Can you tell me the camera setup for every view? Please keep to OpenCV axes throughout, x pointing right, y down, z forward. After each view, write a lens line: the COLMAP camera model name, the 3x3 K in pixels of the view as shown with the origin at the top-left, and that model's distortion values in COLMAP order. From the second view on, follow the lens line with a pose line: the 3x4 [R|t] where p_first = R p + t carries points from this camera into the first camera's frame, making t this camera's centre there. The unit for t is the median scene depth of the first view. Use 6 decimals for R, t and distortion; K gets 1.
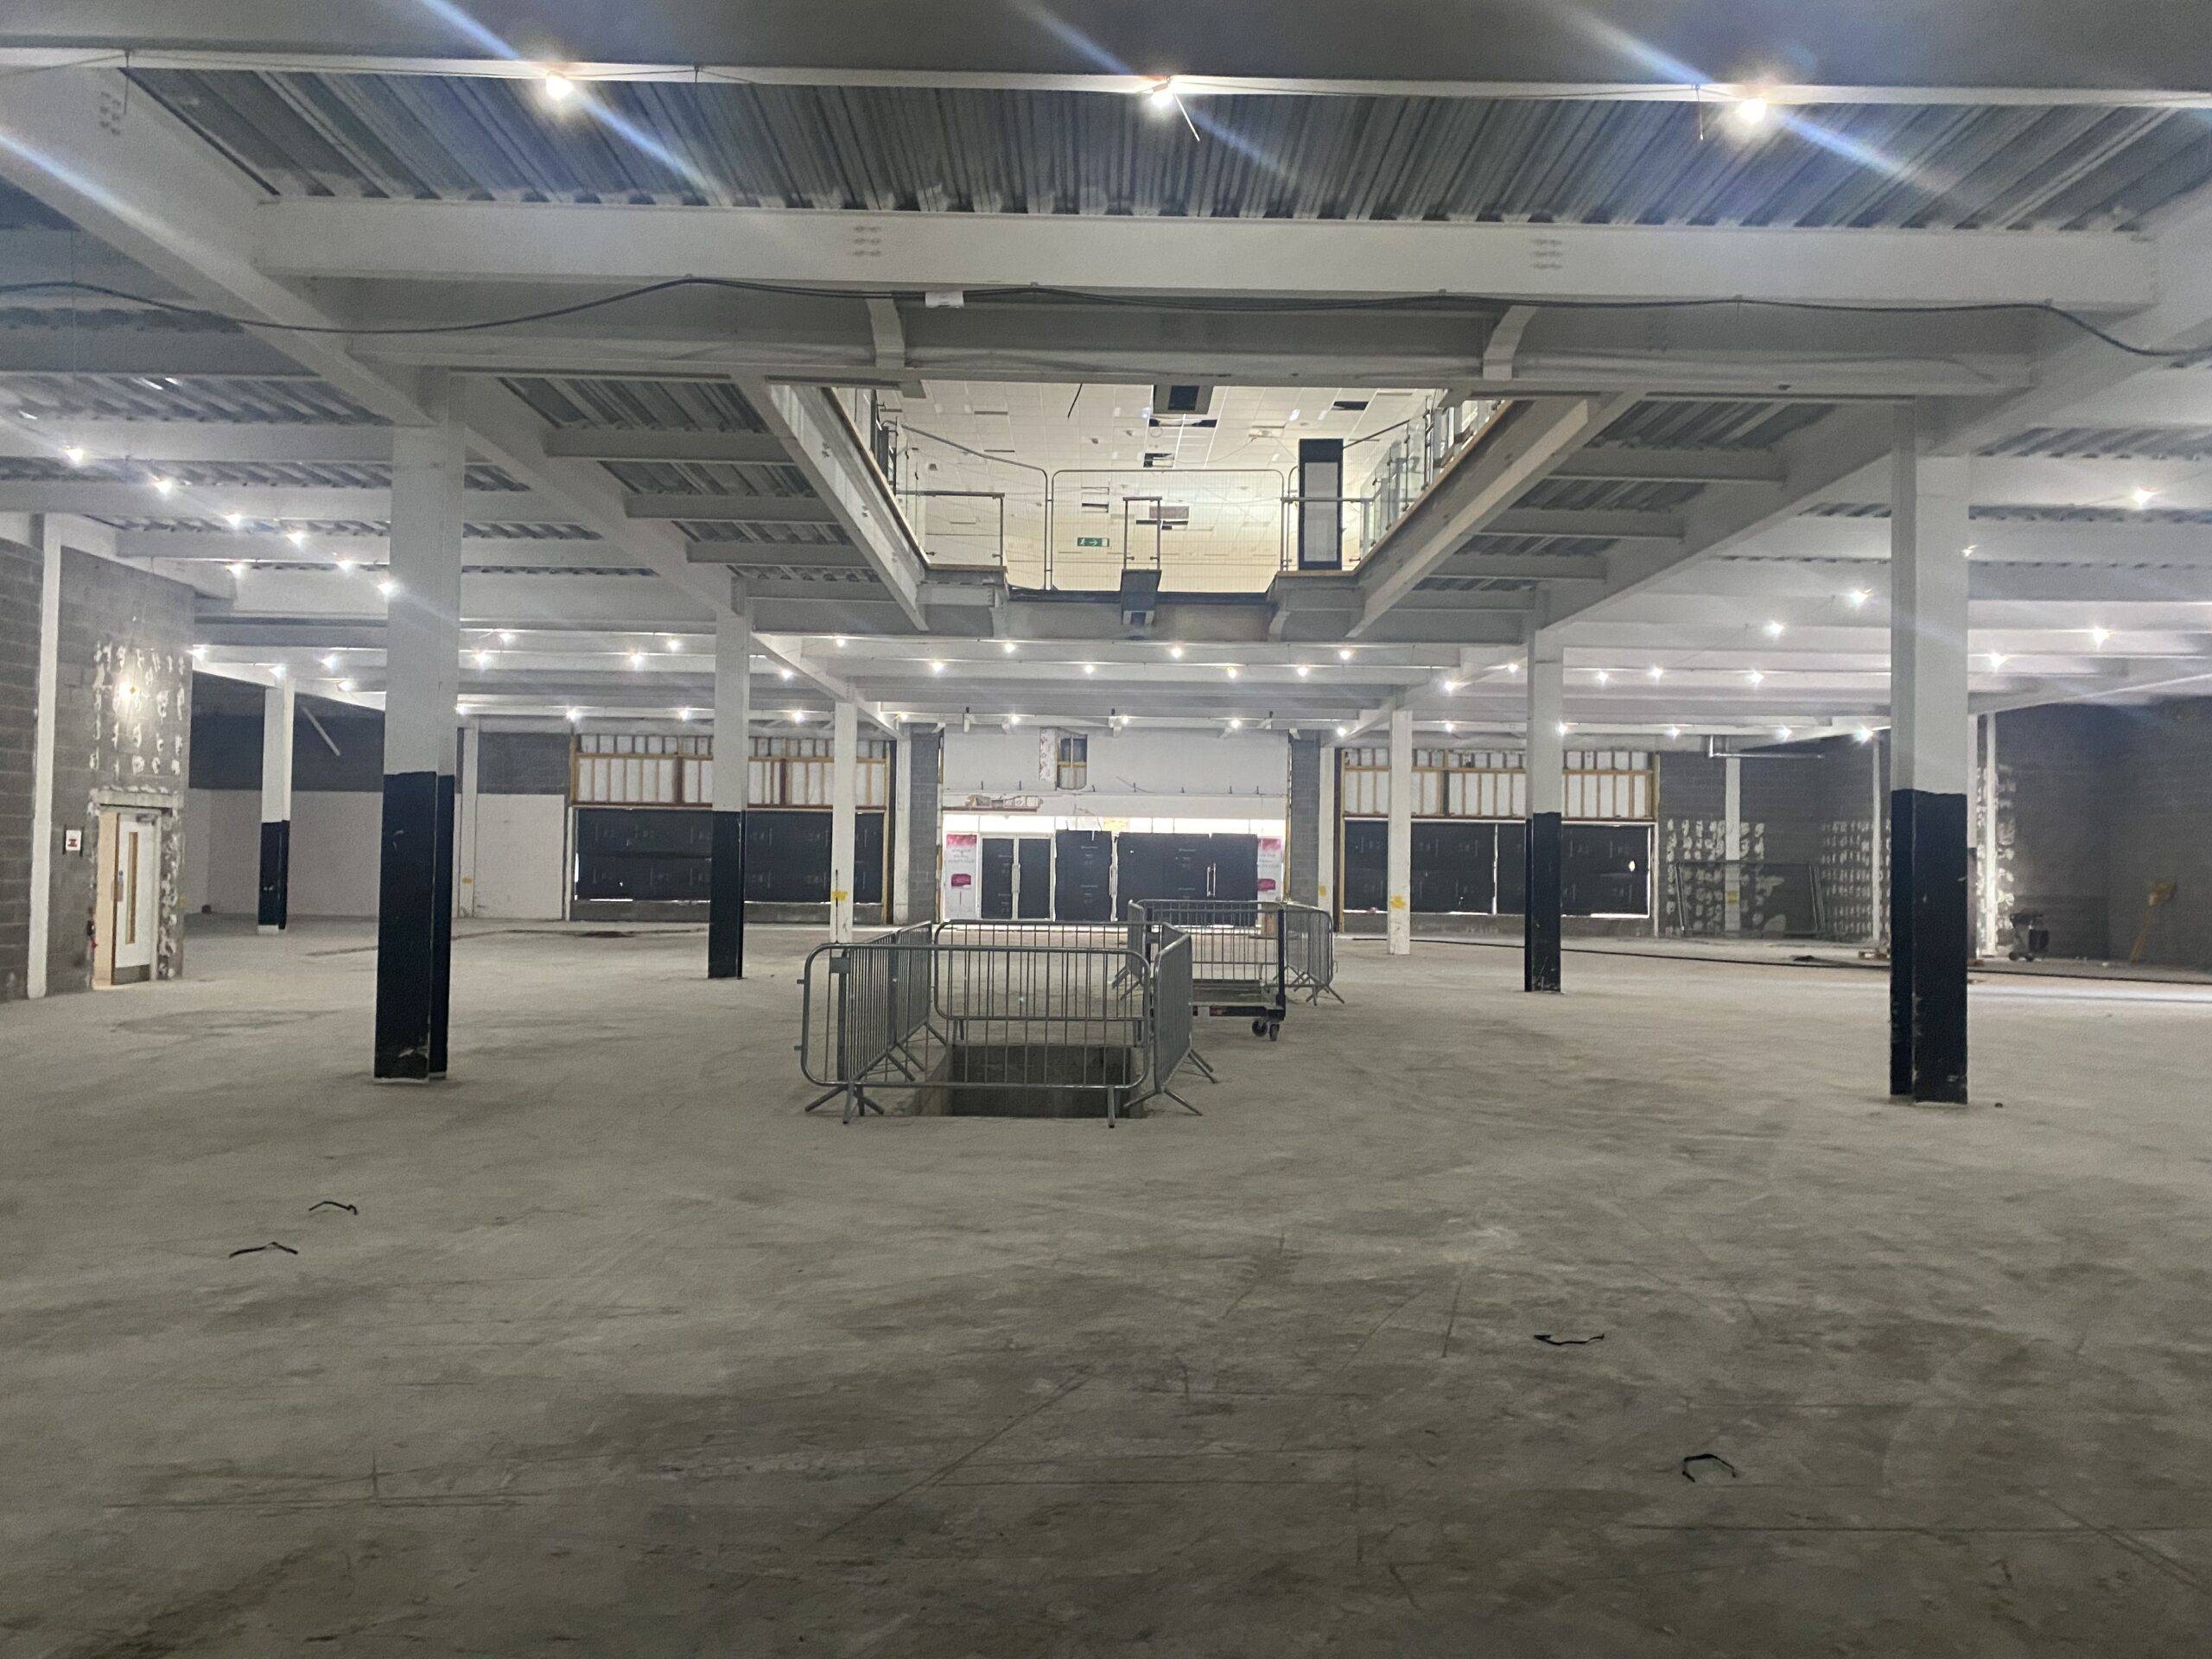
lens RADIAL K [[1689.3, 0, 1106.0], [0, 1689.3, 829.5], [0, 0, 1]] dist [0.008850, 0.002687]
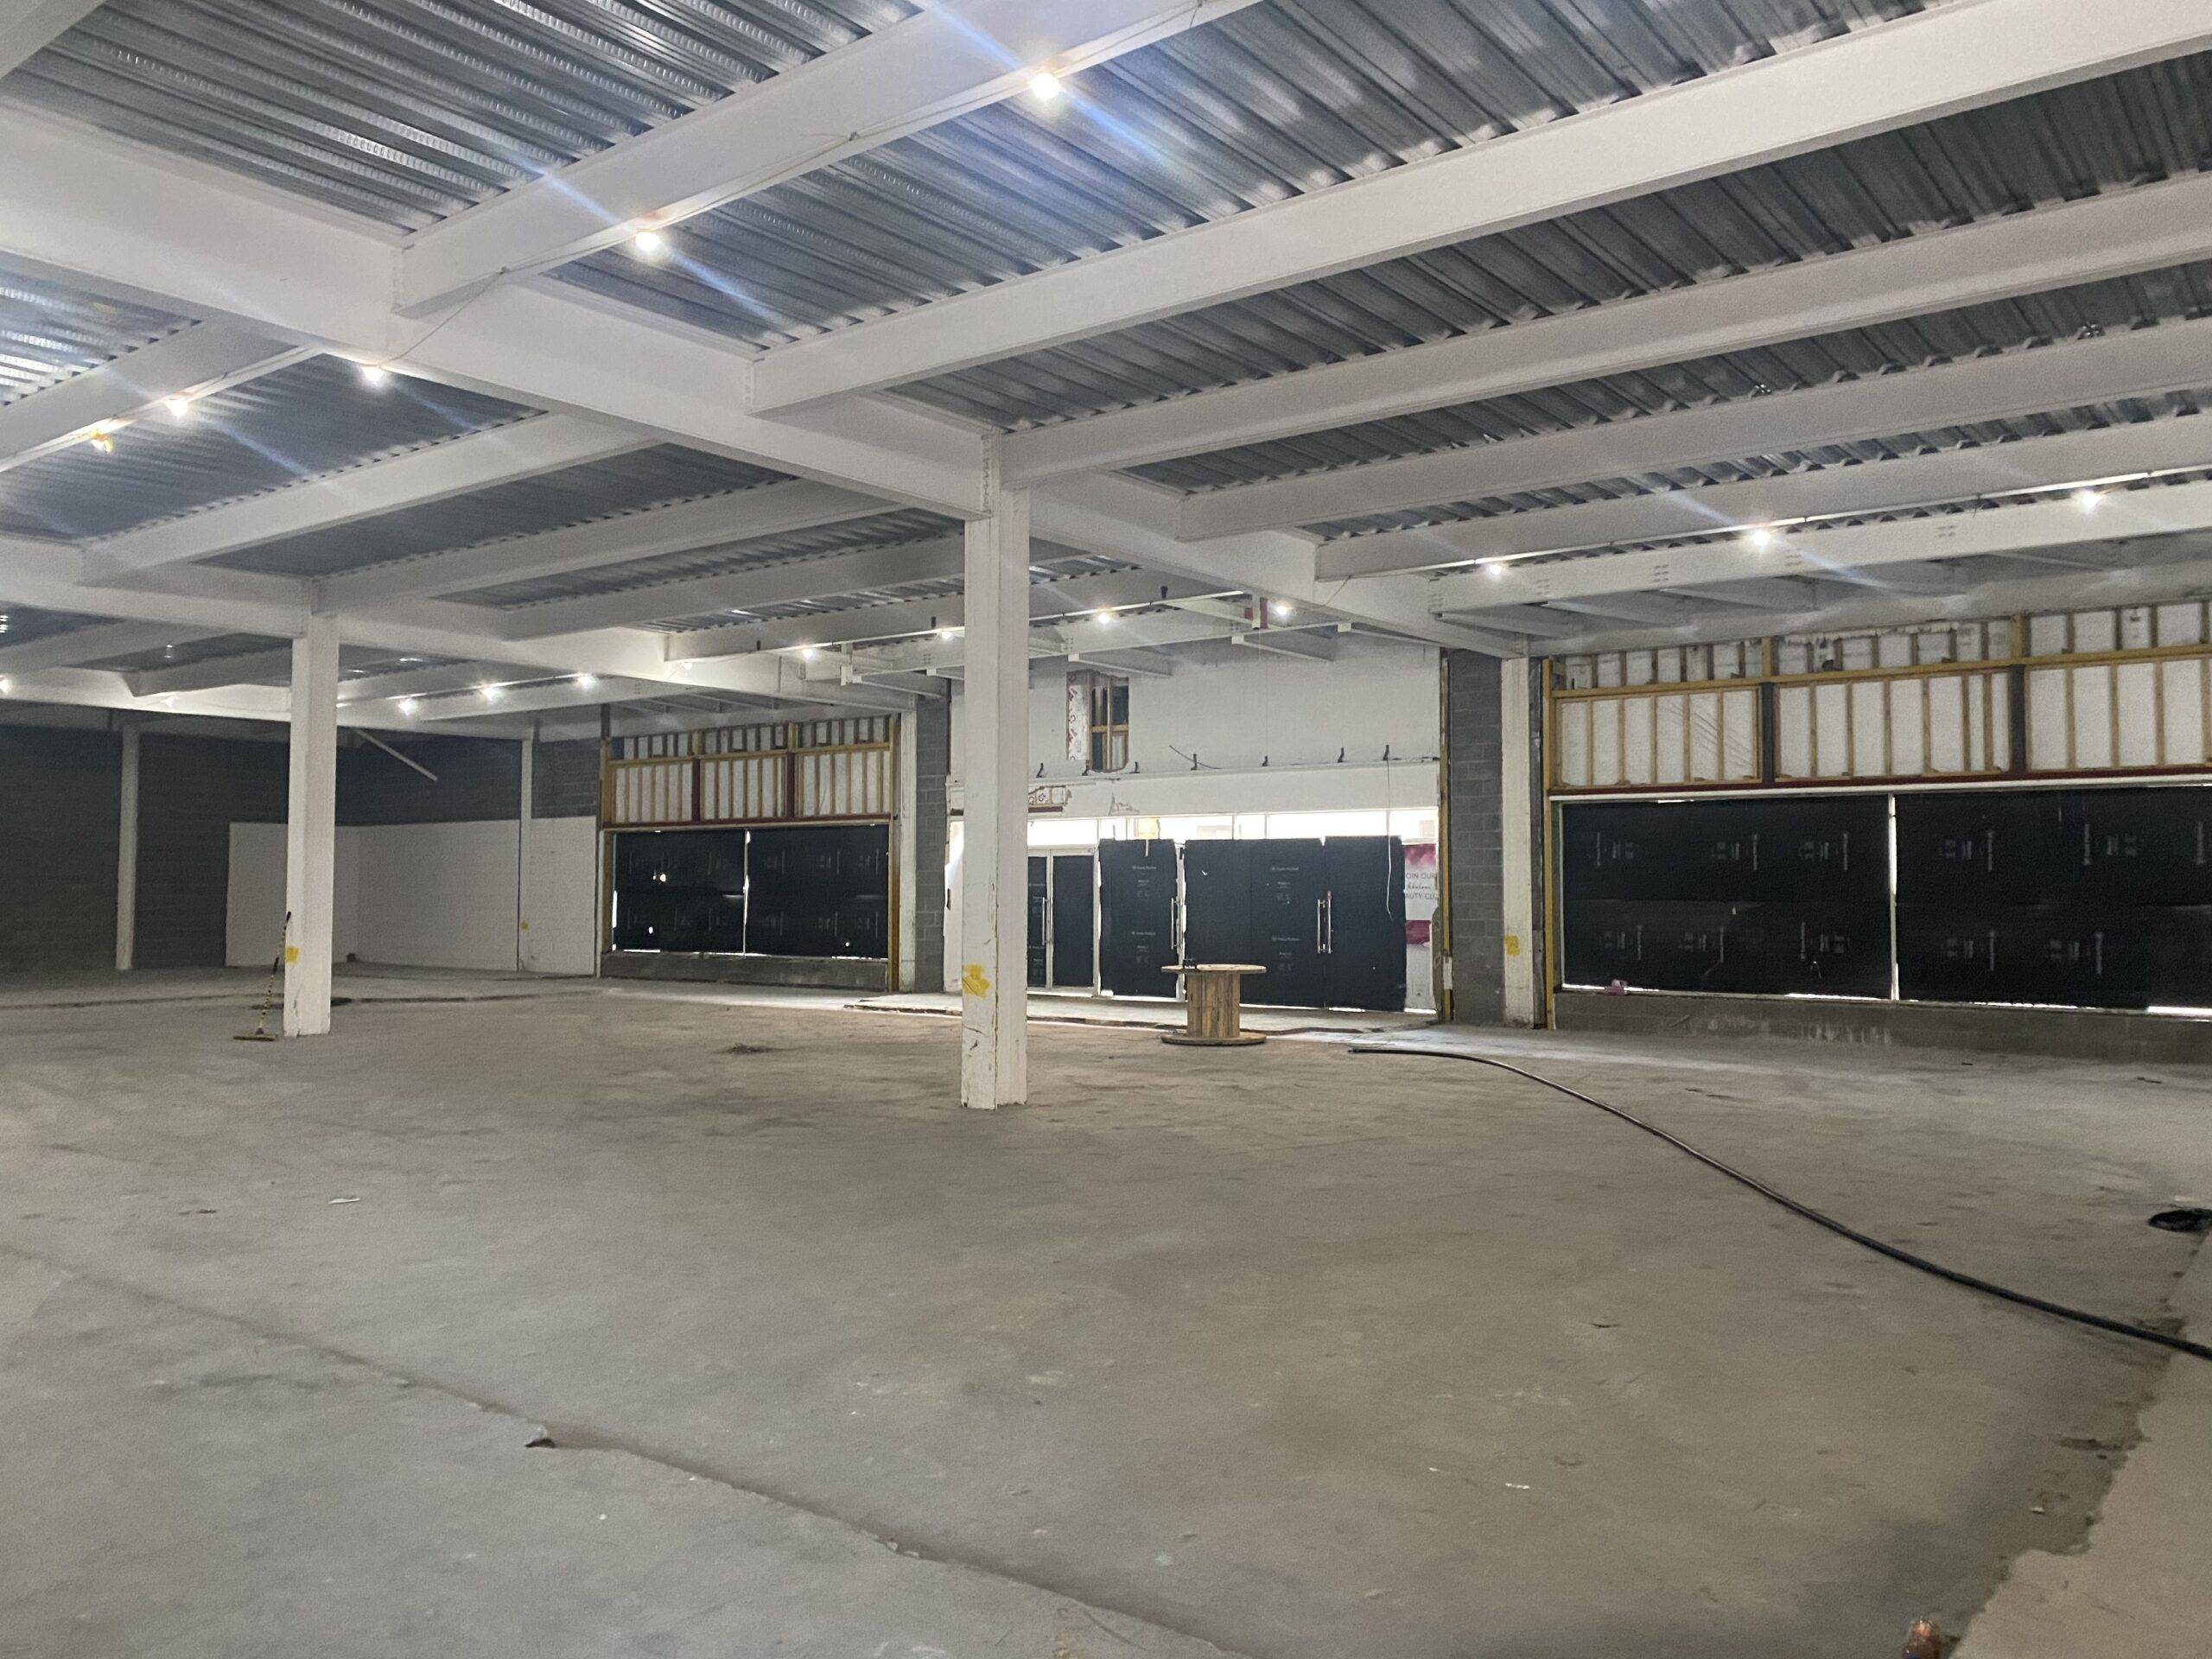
lens RADIAL K [[1689.3, 0, 1106.0], [0, 1689.3, 829.5], [0, 0, 1]] dist [0.008850, 0.002687]
pose [[0.786165, -0.036706, -0.616926, 0.345329], [0.032988, 0.999304, -0.017420, 0.007154], [0.617136, -0.006656, 0.786829, 0.526236]]
